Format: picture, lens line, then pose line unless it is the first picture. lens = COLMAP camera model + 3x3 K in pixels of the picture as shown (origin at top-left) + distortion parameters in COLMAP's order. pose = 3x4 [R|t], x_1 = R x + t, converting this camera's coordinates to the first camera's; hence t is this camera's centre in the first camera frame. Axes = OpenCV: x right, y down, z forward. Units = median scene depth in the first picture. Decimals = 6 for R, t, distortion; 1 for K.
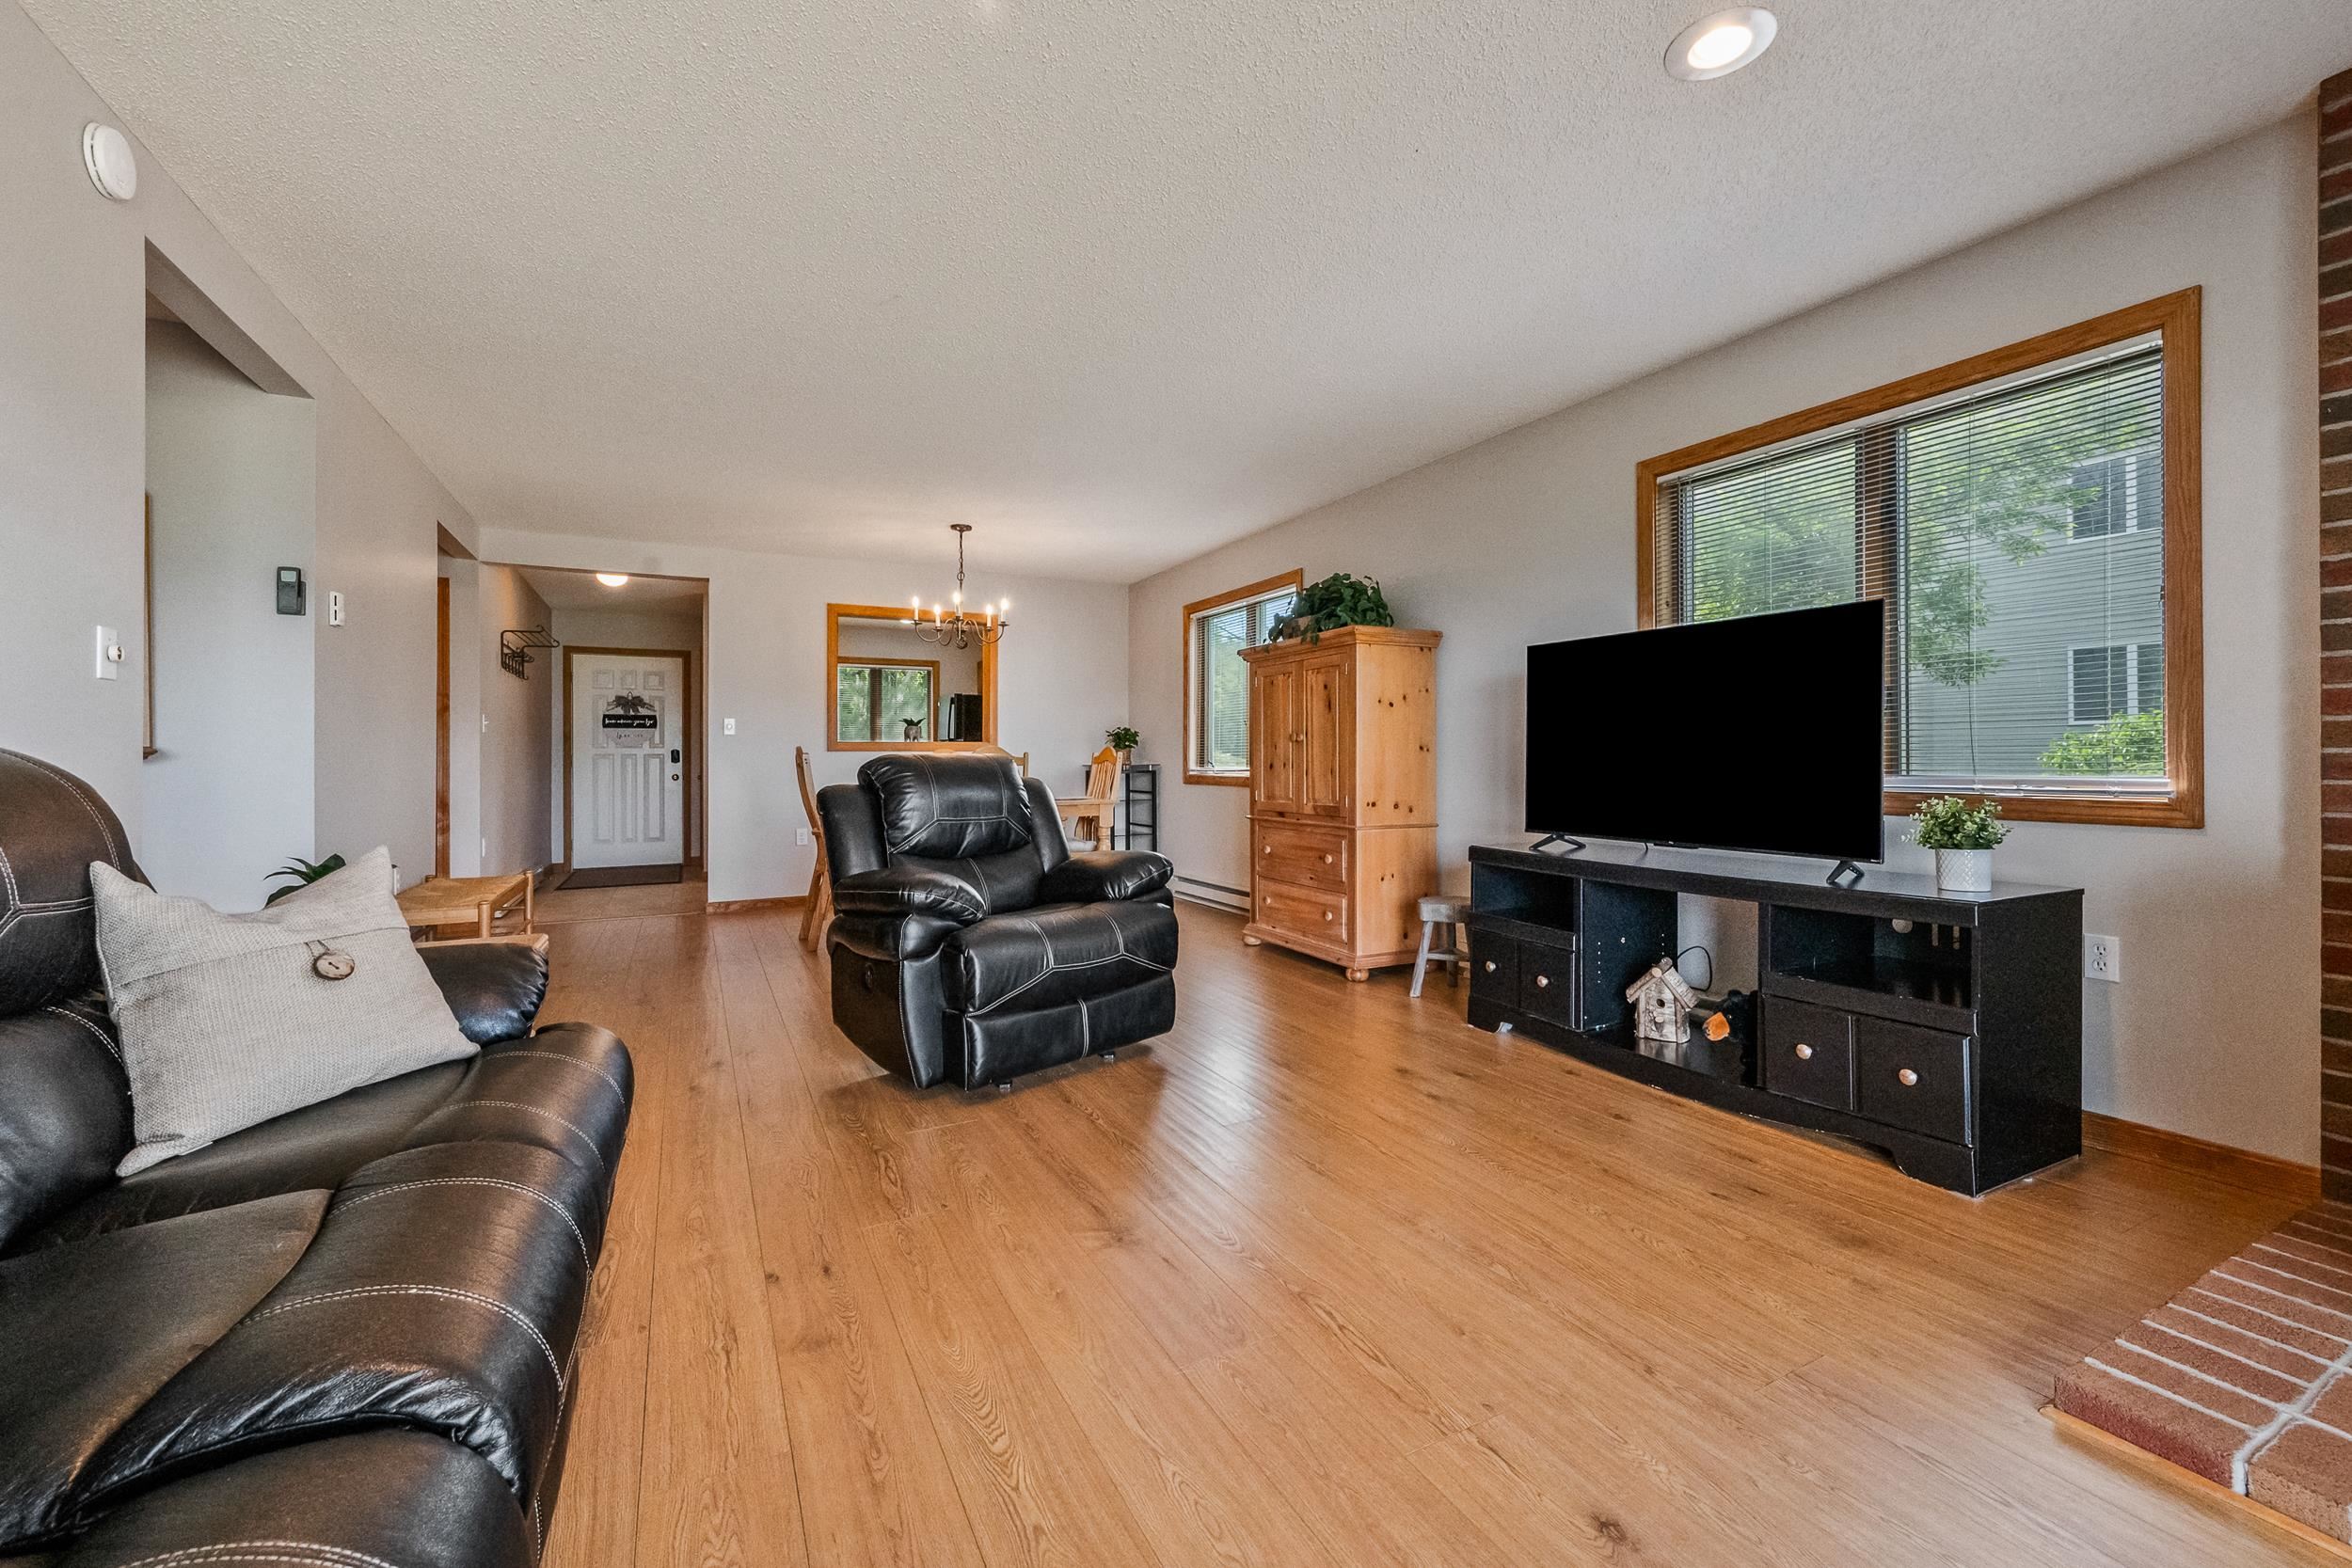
lens RADIAL K [[942.2, 0, 1152.3], [0, 942.2, 746.4], [0, 0, 1]] dist [-0.001946, -0.000011]
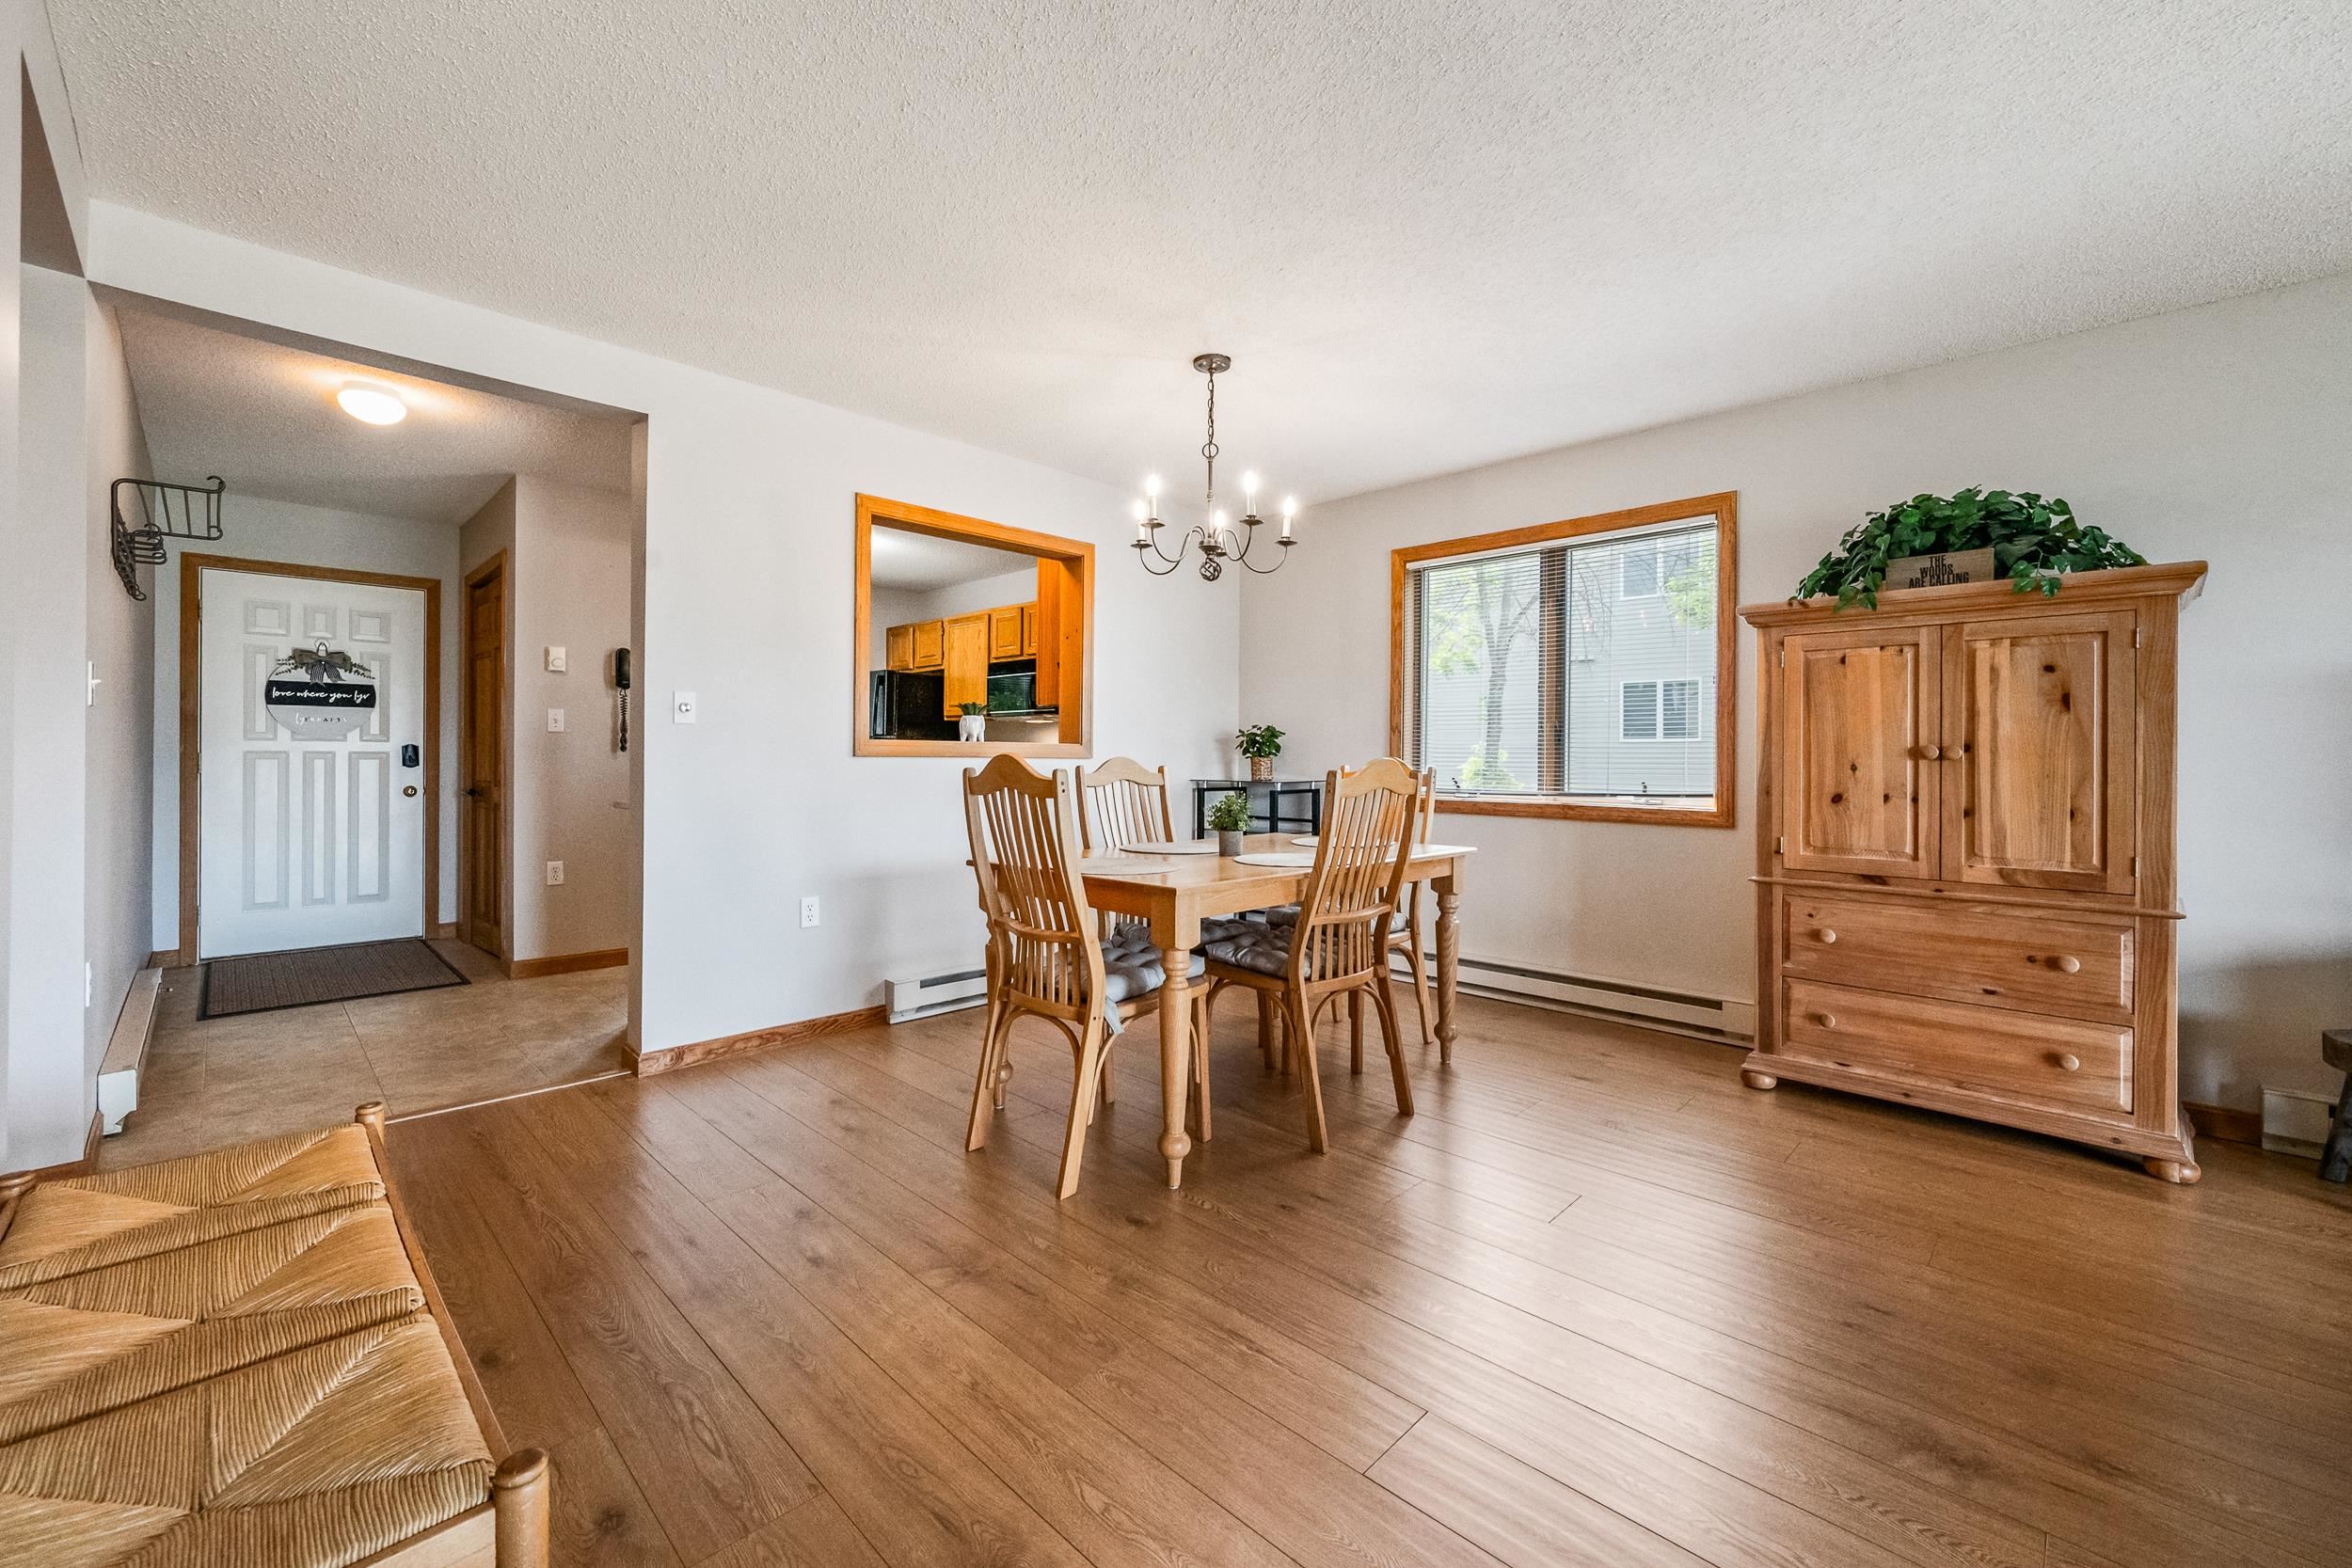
lens RADIAL K [[942.2, 0, 1170.2], [0, 942.2, 761.2], [0, 0, 1]] dist [-0.001946, -0.000011]
pose [[0.948139, 0.010573, 0.317682, -0.267330], [-0.016023, 0.999766, 0.014547, -0.003011], [-0.317453, -0.018883, 0.948086, 0.317525]]
